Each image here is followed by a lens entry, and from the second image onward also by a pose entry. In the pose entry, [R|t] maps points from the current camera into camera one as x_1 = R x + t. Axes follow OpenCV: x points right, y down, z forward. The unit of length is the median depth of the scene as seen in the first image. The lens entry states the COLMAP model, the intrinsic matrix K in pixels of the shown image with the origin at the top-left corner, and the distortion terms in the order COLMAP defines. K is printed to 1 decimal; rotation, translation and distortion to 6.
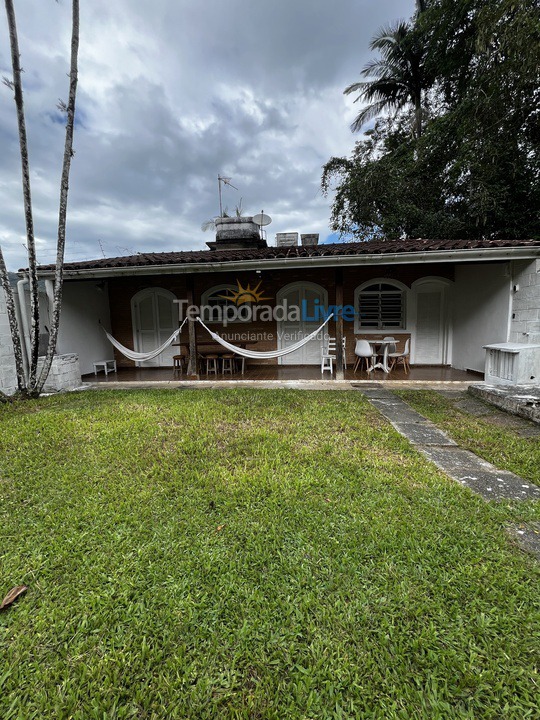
lens RADIAL K [[286.3, 0, 269.6], [0, 286.3, 359.5], [0, 0, 1]] dist [-0.001315, 0.000050]
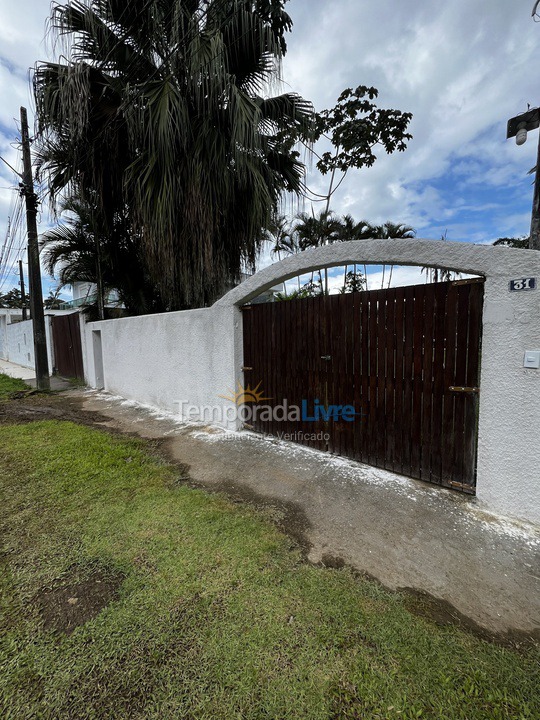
lens RADIAL K [[286.3, 0, 274.7], [0, 286.3, 361.7], [0, 0, 1]] dist [-0.001315, 0.000050]
pose [[0.802640, 0.061226, -0.593313, 0.205748], [-0.073100, 0.997317, 0.004026, 0.169368], [0.591968, 0.040140, 0.804962, -1.272797]]
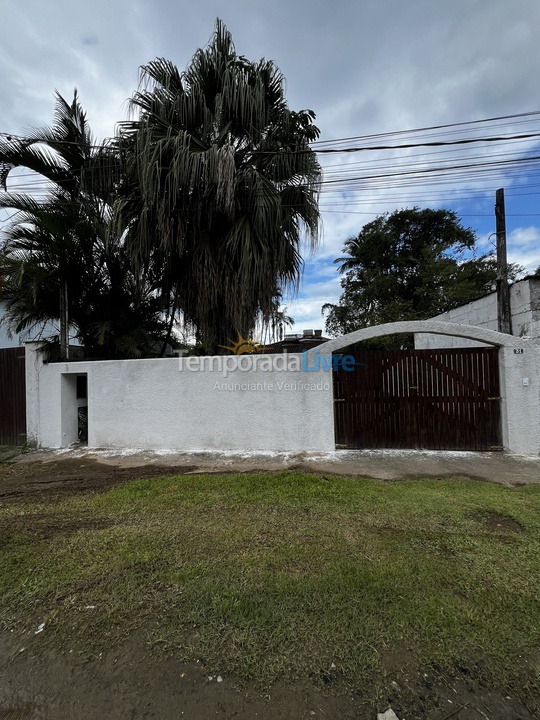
lens RADIAL K [[286.3, 0, 268.8], [0, 286.3, 359.7], [0, 0, 1]] dist [-0.001315, 0.000050]
pose [[0.996701, -0.014253, -0.079896, -0.084175], [0.001373, 0.987278, -0.158995, 0.188912], [0.081146, 0.158361, 0.984041, -1.467945]]
